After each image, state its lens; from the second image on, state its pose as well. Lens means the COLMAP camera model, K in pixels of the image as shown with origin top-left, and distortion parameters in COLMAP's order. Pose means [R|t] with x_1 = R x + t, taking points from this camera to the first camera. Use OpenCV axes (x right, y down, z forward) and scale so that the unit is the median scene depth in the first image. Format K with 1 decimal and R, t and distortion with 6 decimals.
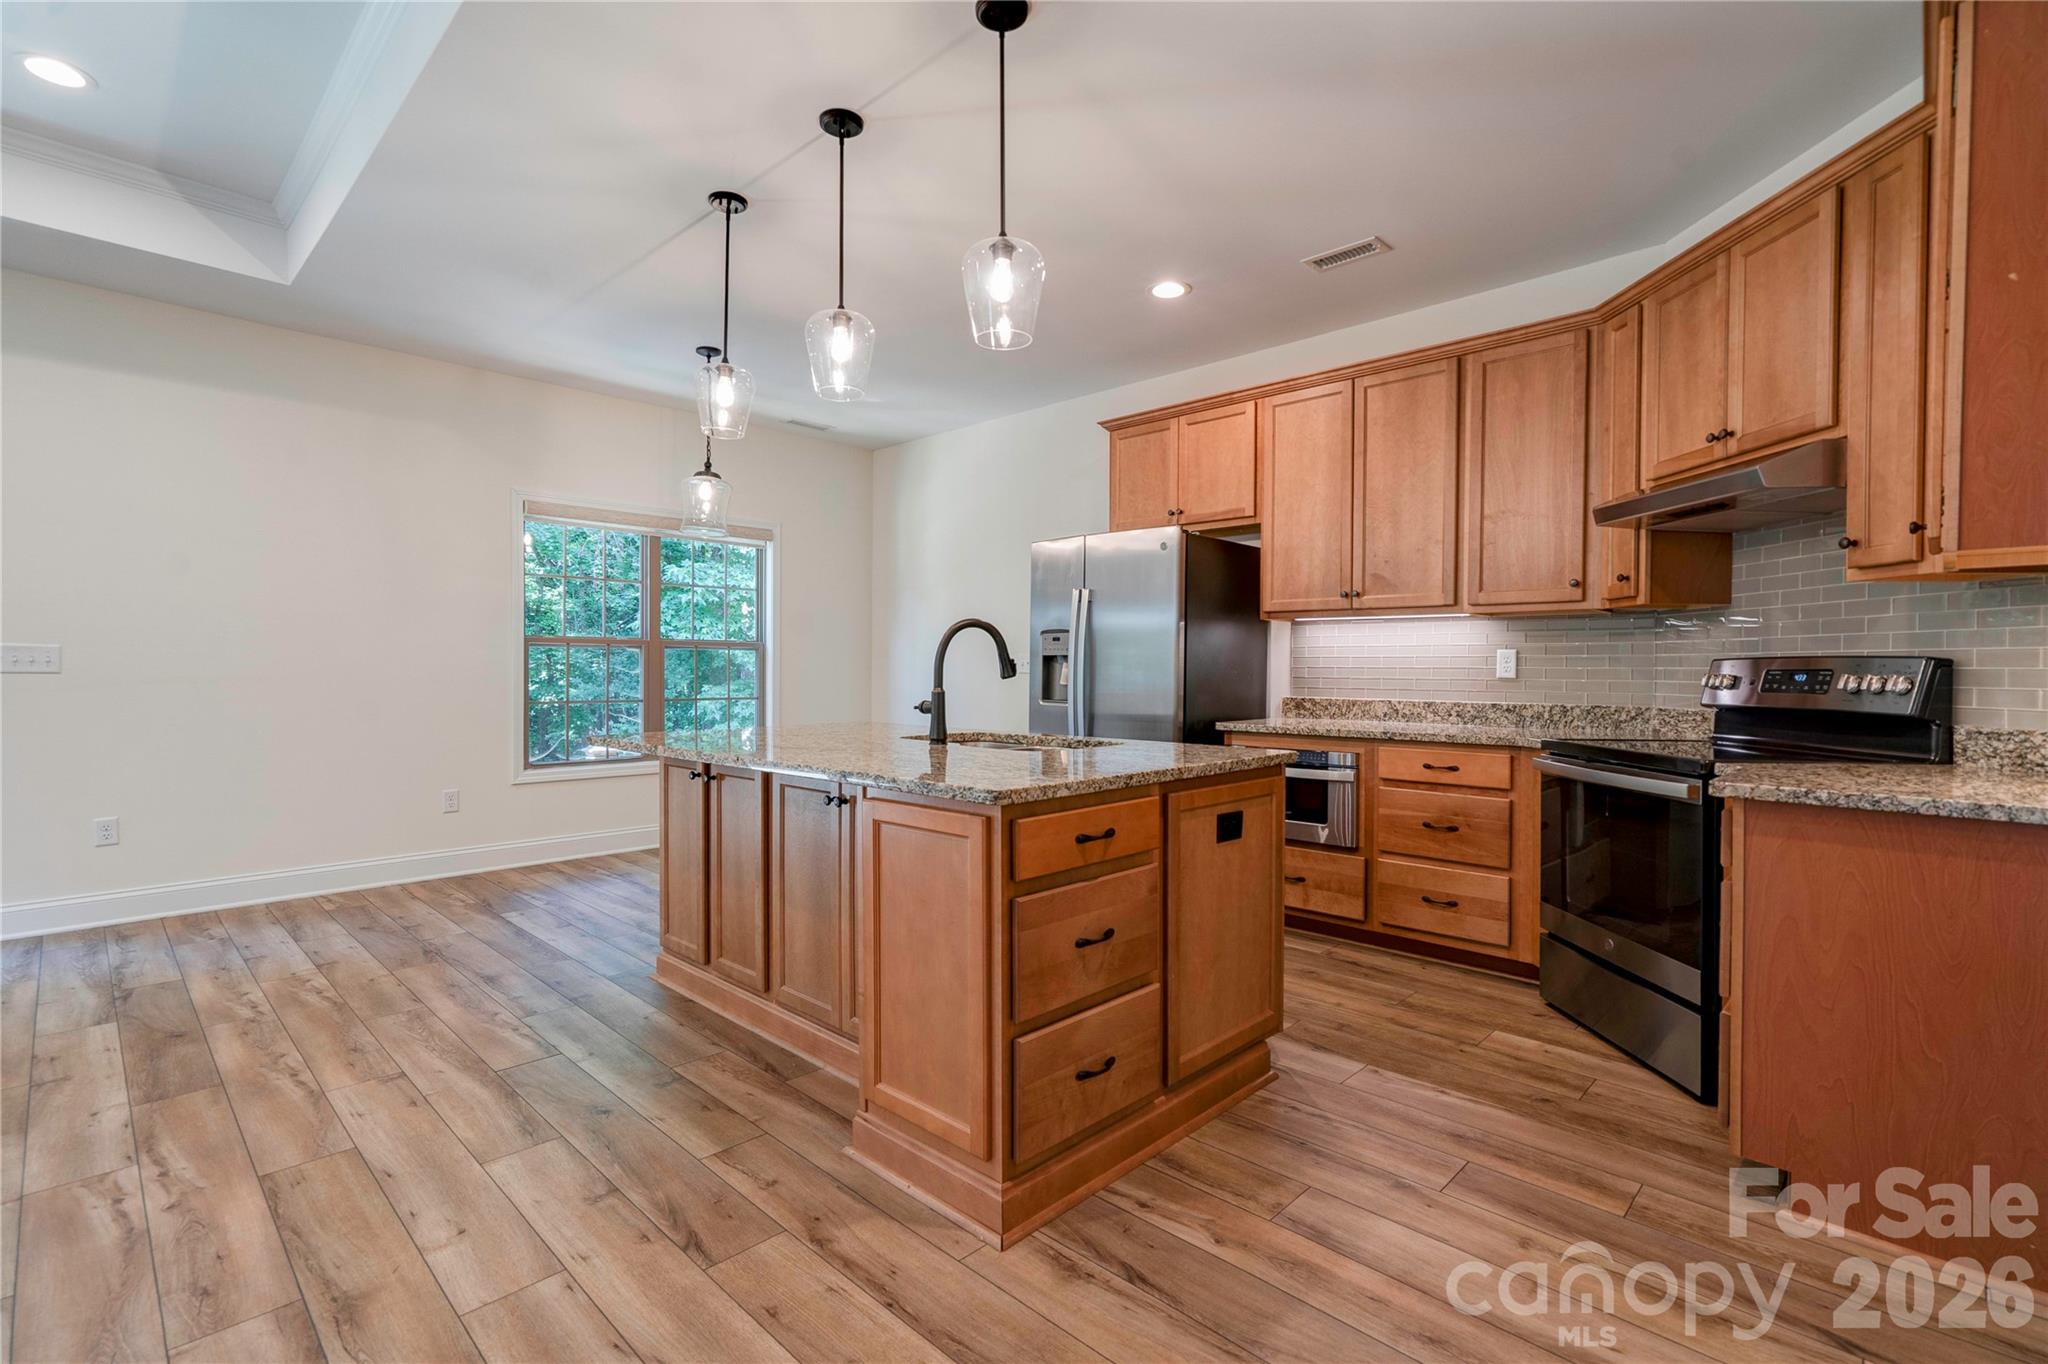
lens RADIAL K [[941.5, 0, 1027.4], [0, 941.5, 676.3], [0, 0, 1]] dist [0.003027, 0.000532]
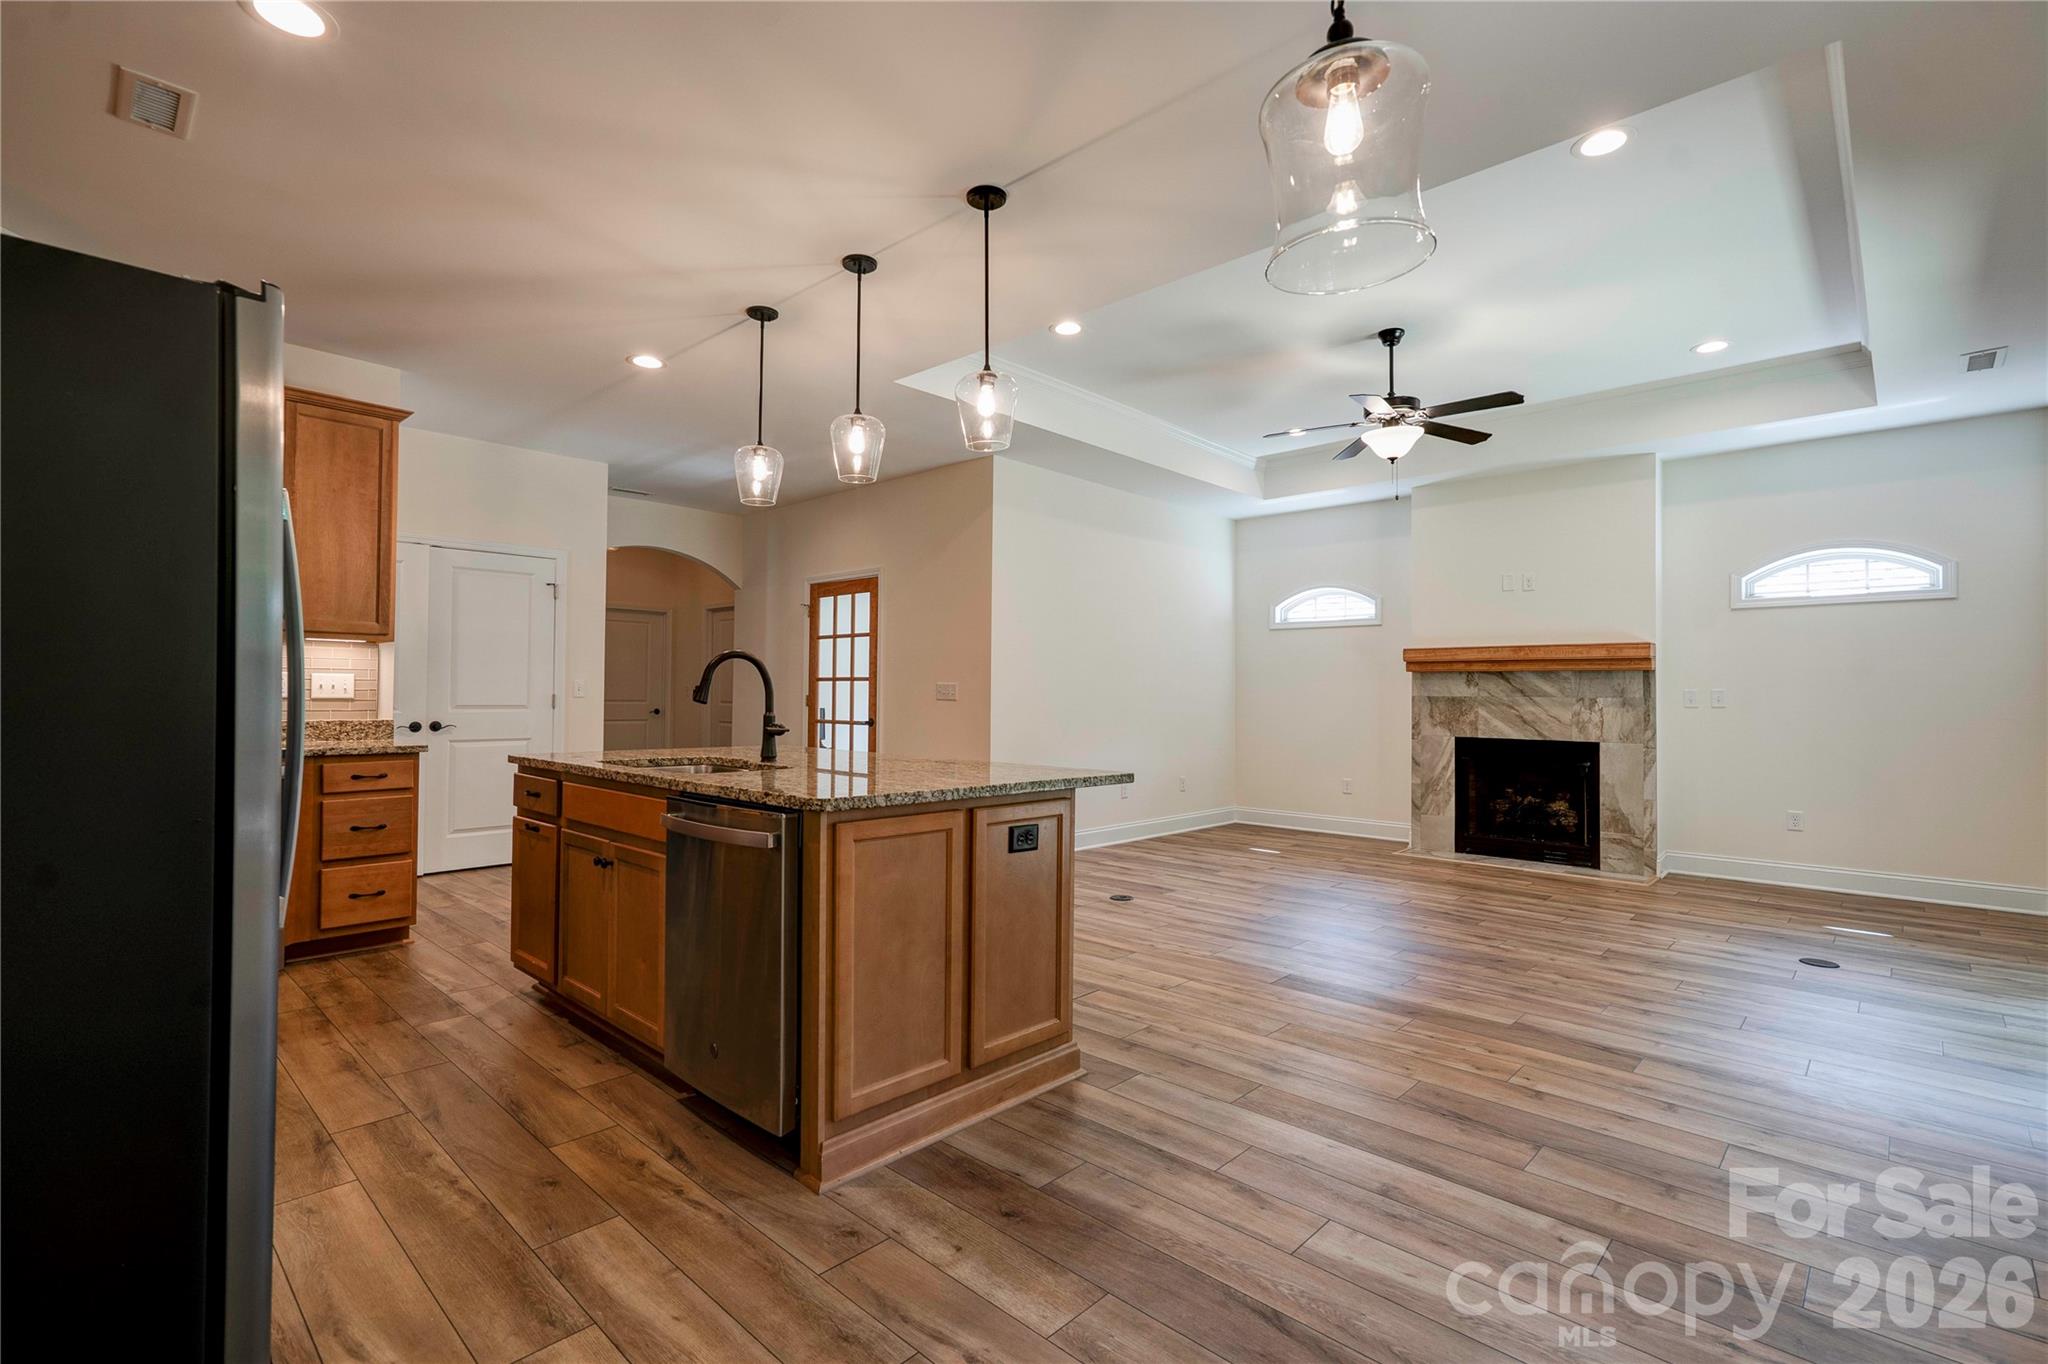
lens RADIAL K [[941.5, 0, 1013.2], [0, 941.5, 690.7], [0, 0, 1]] dist [0.003027, 0.000532]
pose [[-0.999920, -0.012096, -0.003824, -0.406705], [-0.012115, 0.999915, 0.004814, -0.023197], [0.003765, 0.004860, -0.999981, 2.260922]]
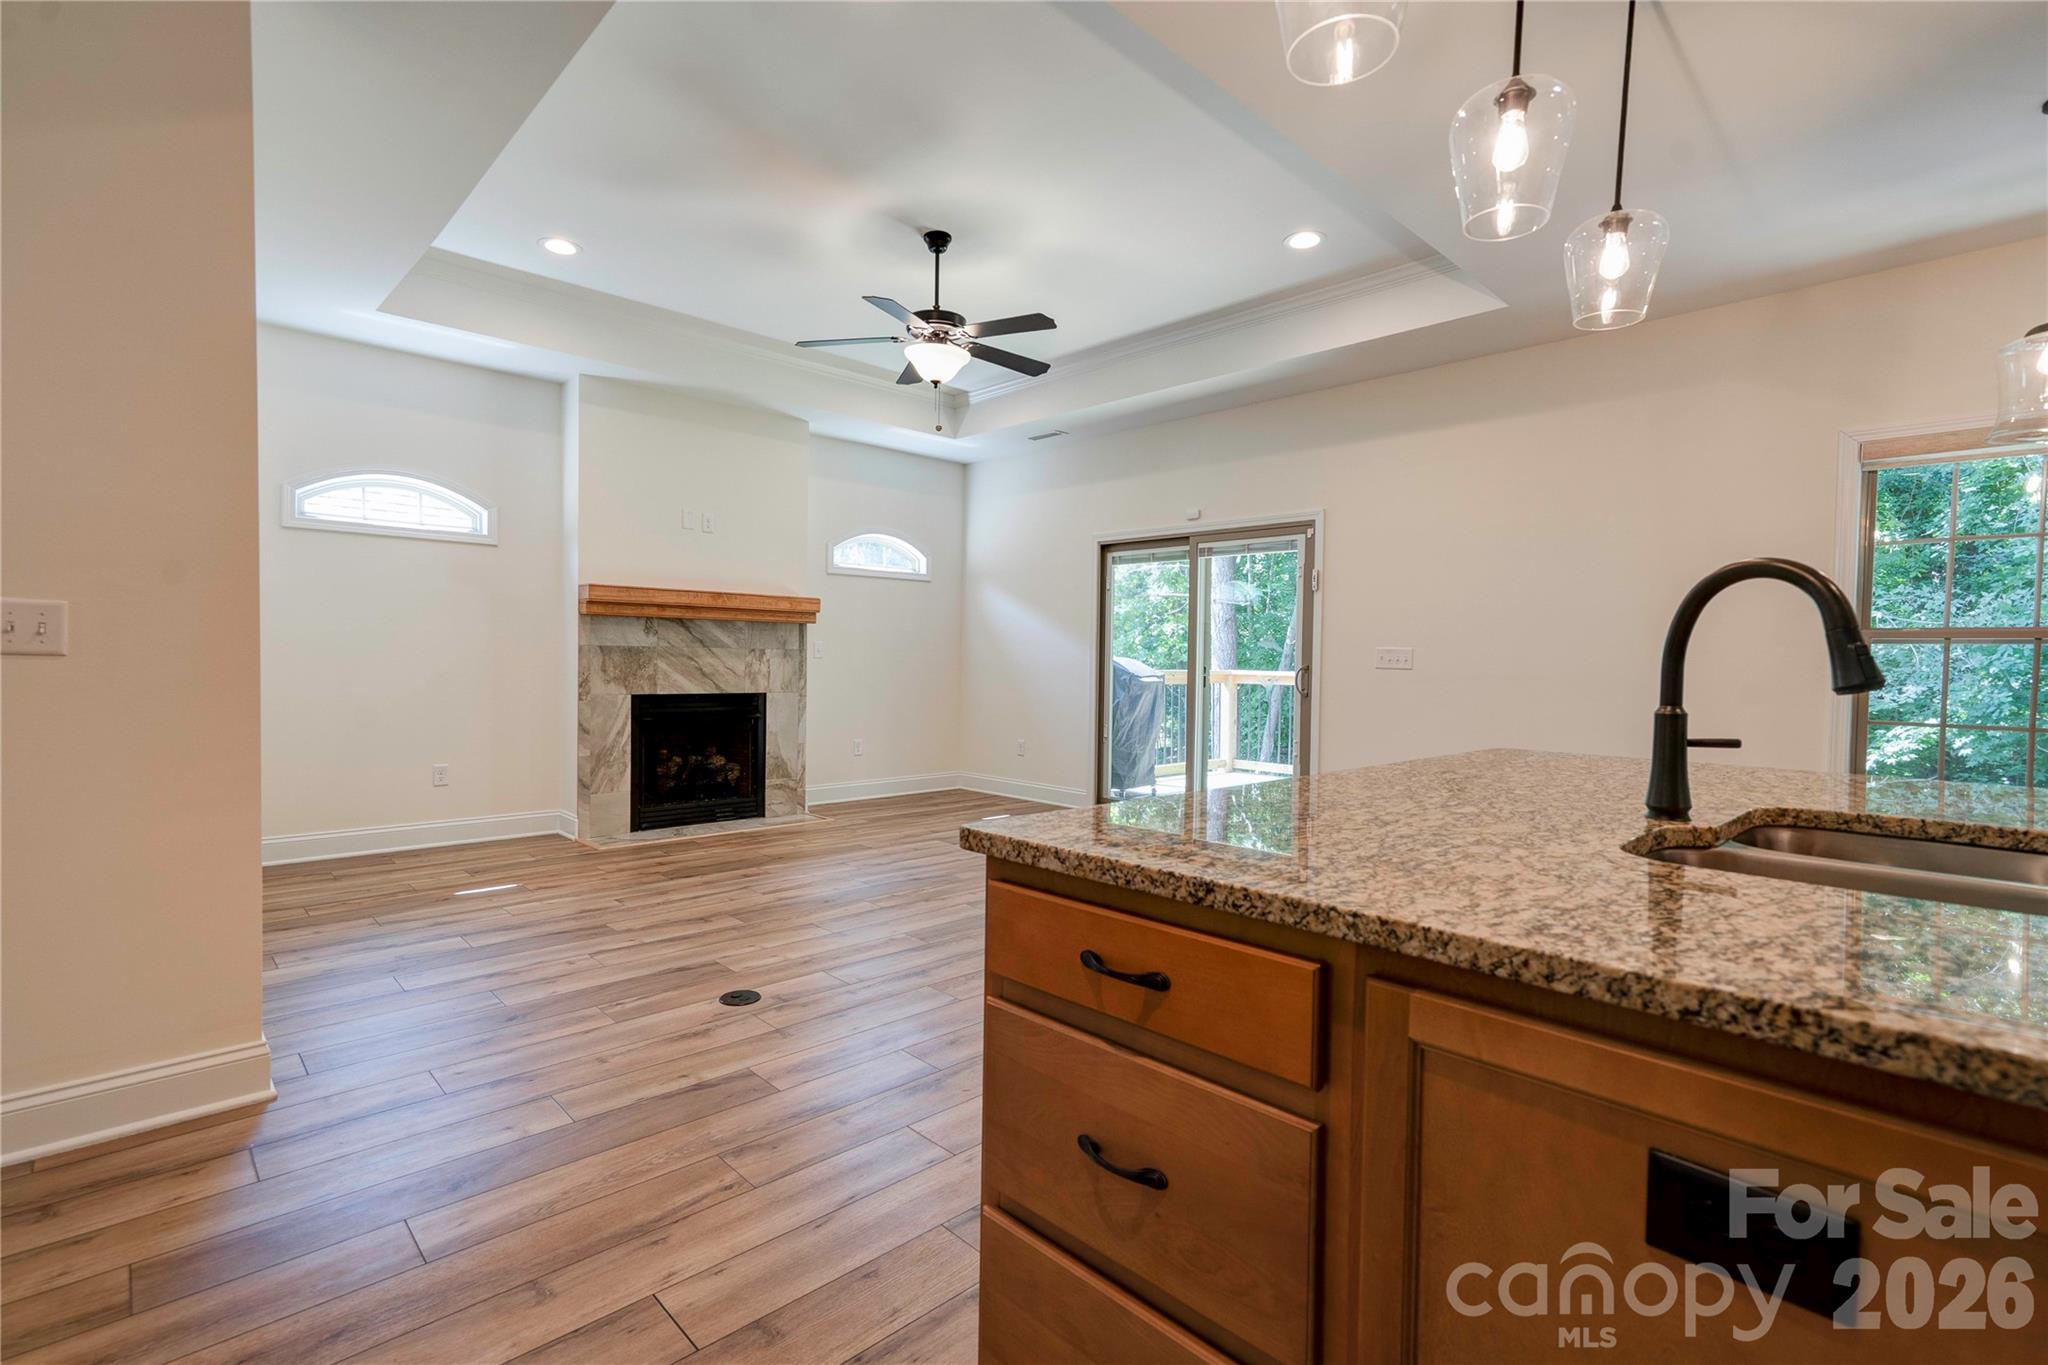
lens RADIAL K [[941.5, 0, 1014.4], [0, 941.5, 689.2], [0, 0, 1]] dist [0.003027, 0.000532]
pose [[-0.040387, 0.029878, -0.998737, 0.444813], [-0.026512, 0.999169, 0.030963, -0.002017], [0.998832, 0.027729, -0.039561, 0.712042]]
